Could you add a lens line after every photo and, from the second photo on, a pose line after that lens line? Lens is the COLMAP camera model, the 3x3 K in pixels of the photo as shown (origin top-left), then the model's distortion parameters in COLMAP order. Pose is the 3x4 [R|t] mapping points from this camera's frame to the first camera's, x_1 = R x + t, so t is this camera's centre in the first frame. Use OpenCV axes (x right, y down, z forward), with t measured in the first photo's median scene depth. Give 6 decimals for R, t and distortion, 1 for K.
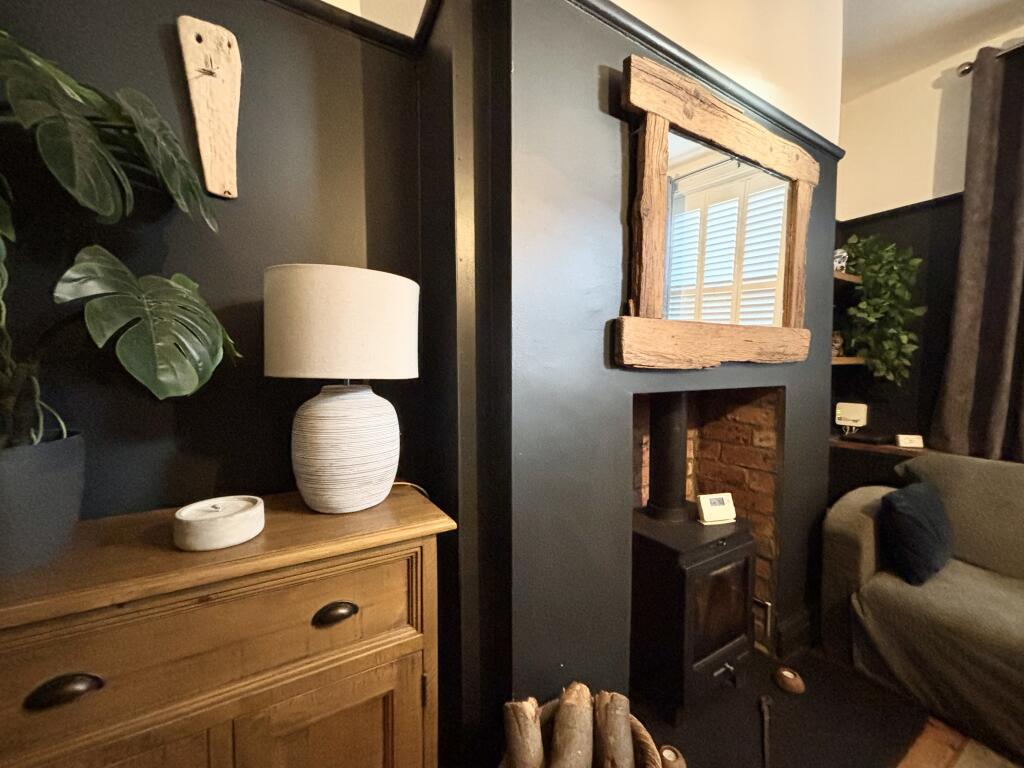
lens RADIAL K [[411.5, 0, 512.5], [0, 411.5, 386.1], [0, 0, 1]] dist [-0.000145, 0.000803]
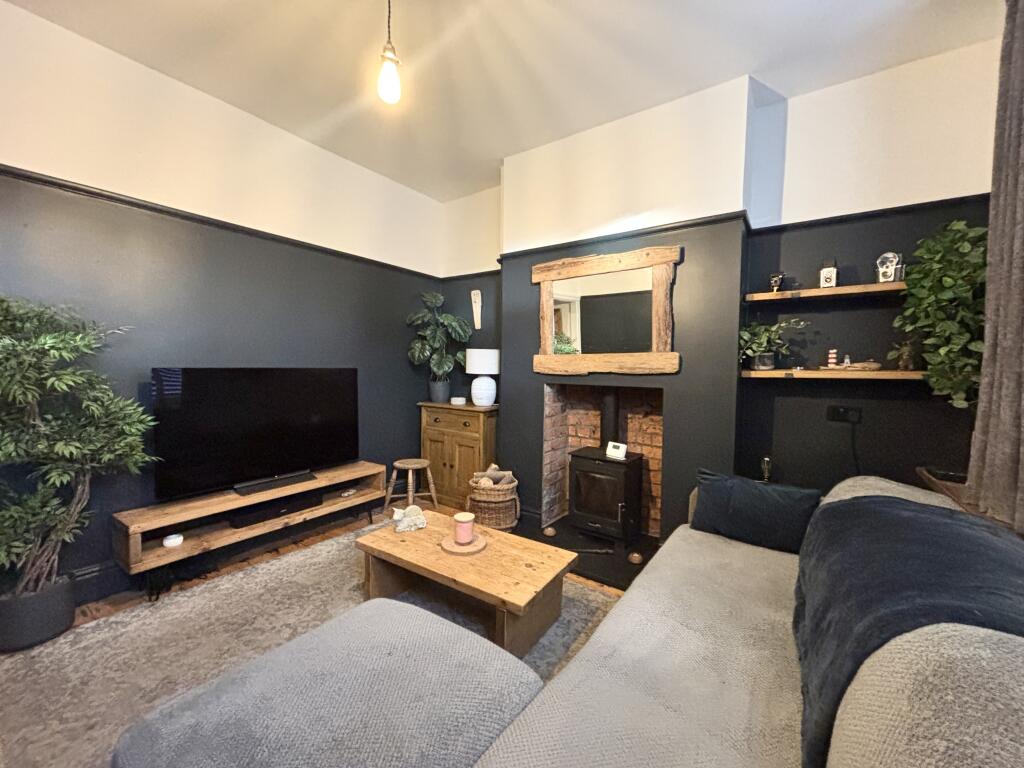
lens RADIAL K [[411.5, 0, 512.8], [0, 411.5, 385.9], [0, 0, 1]] dist [-0.000145, 0.000803]
pose [[0.390663, 0.056052, -0.918826, 3.156427], [-0.057632, 0.997676, 0.036359, -0.057435], [0.918728, 0.038750, 0.392985, -0.274138]]
